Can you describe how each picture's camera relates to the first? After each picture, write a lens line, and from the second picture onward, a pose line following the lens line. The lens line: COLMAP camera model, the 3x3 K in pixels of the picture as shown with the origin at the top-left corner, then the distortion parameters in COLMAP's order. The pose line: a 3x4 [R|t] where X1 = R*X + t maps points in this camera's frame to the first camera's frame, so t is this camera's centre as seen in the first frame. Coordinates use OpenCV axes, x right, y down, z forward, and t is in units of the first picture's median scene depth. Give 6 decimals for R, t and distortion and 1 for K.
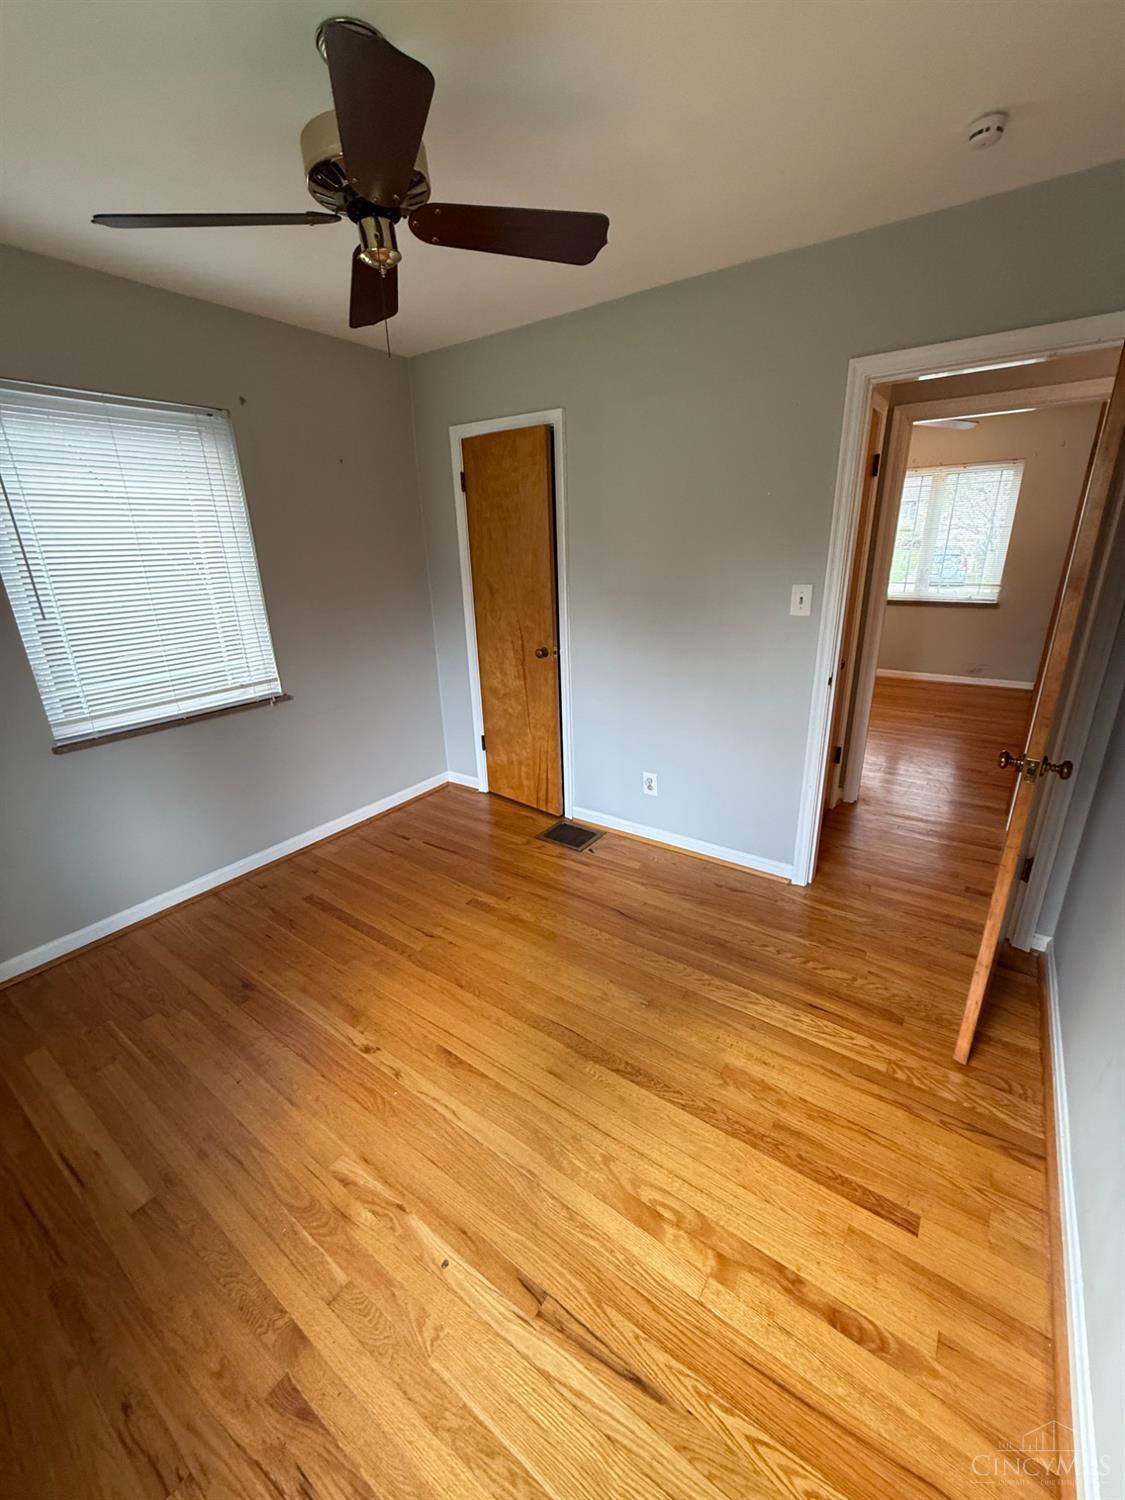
lens RADIAL K [[597.0, 0, 565.9], [0, 597.0, 746.8], [0, 0, 1]] dist [-0.001244, 0.000190]
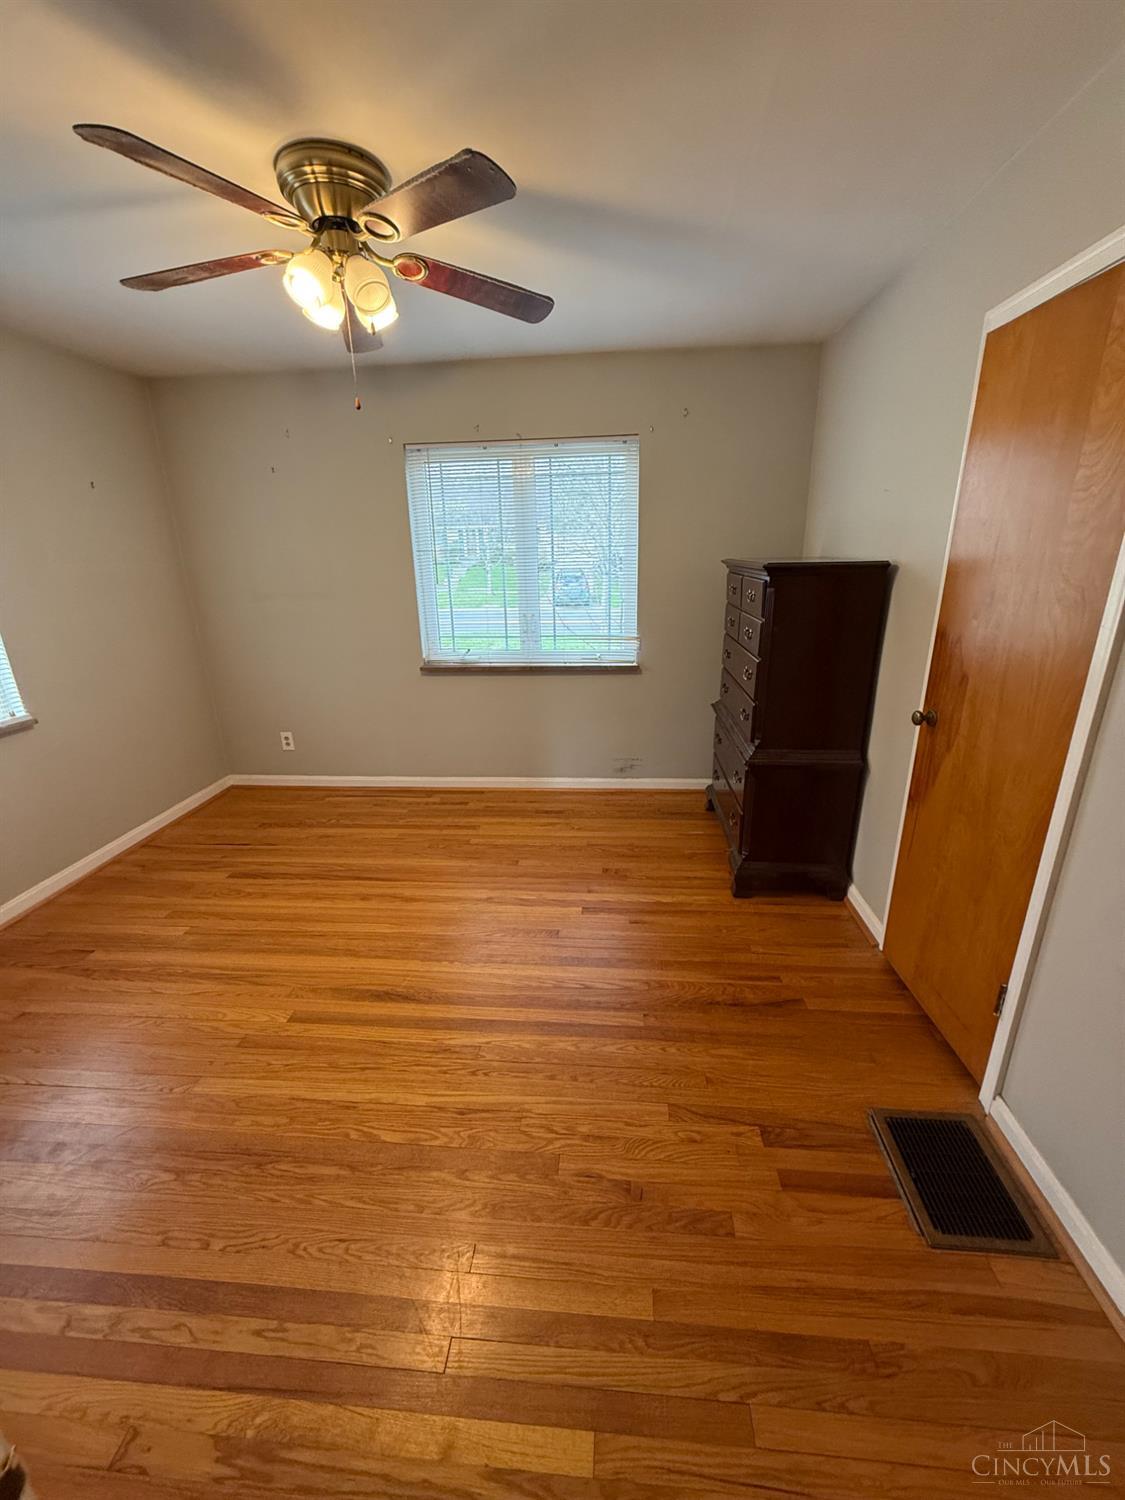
lens RADIAL K [[597.0, 0, 565.9], [0, 597.0, 746.8], [0, 0, 1]] dist [-0.001244, 0.000190]
pose [[0.860177, -0.151806, 0.486879, 0.342639], [0.167617, 0.985788, 0.011232, -0.177754], [-0.481665, 0.071948, 0.873397, 0.499490]]
